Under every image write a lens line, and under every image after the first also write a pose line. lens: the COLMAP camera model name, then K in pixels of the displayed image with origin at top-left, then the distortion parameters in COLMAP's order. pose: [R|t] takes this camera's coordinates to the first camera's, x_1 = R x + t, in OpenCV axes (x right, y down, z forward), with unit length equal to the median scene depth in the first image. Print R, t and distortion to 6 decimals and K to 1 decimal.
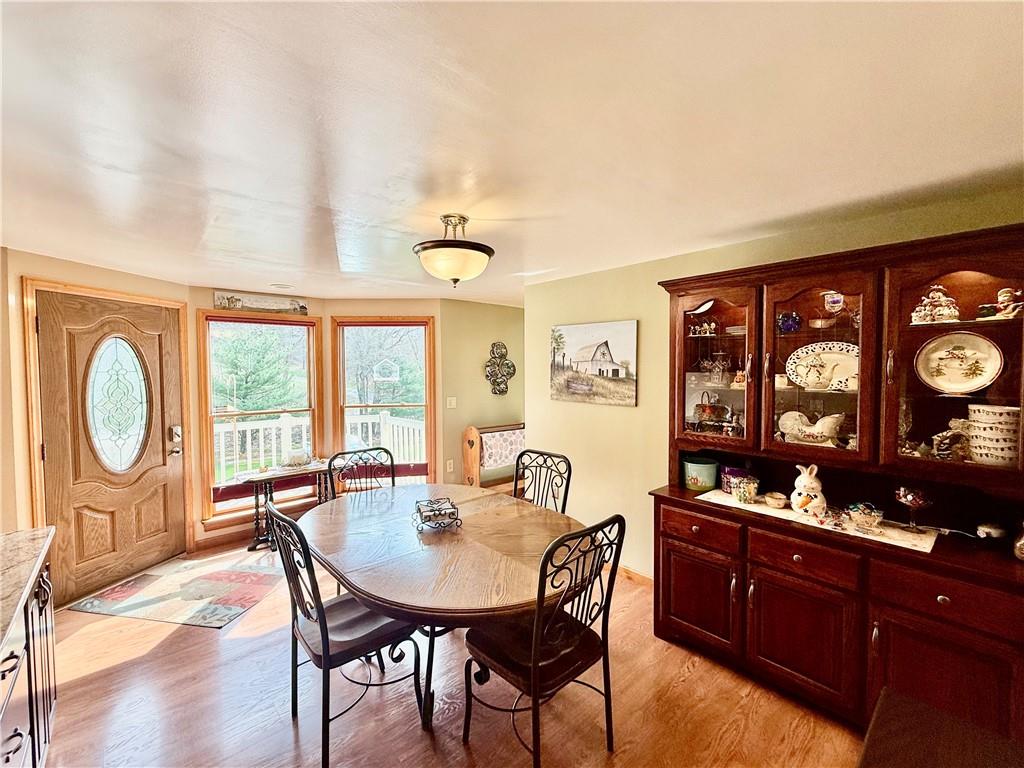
lens RADIAL K [[438.8, 0, 511.3], [0, 438.8, 383.6], [0, 0, 1]] dist [0.000513, 0.000074]
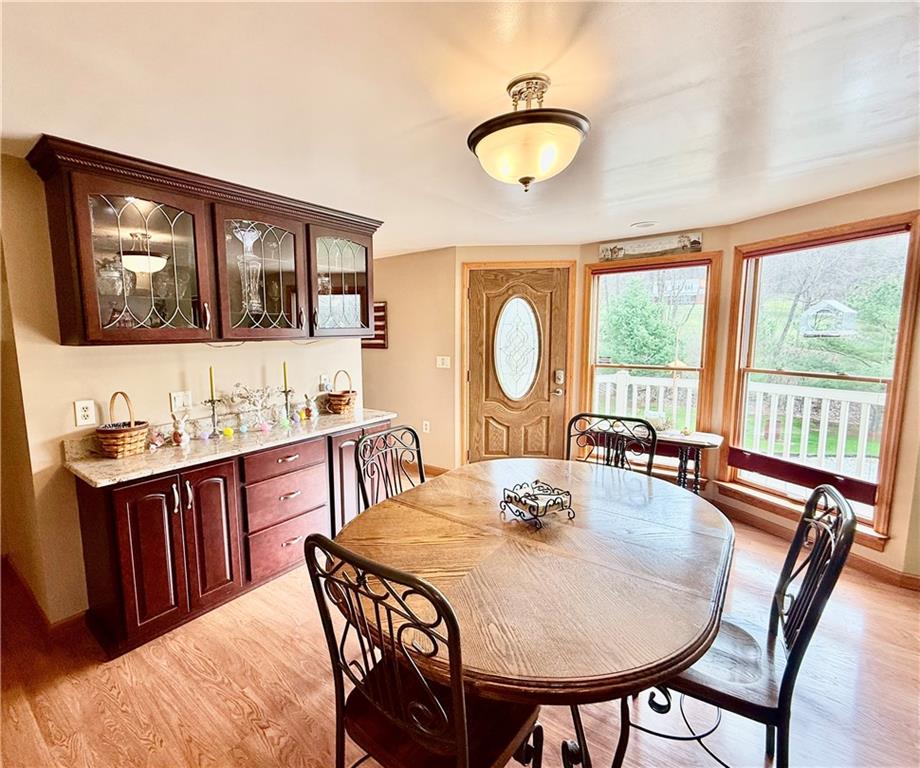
lens RADIAL K [[470.0, 0, 457.6], [0, 470.0, 387.7], [0, 0, 1]] dist [0.000198, -0.000028]
pose [[0.136576, 0.118198, -0.983553, 0.444497], [-0.024354, 0.992957, 0.115946, 0.003747], [0.990330, 0.008118, 0.138493, 0.564274]]
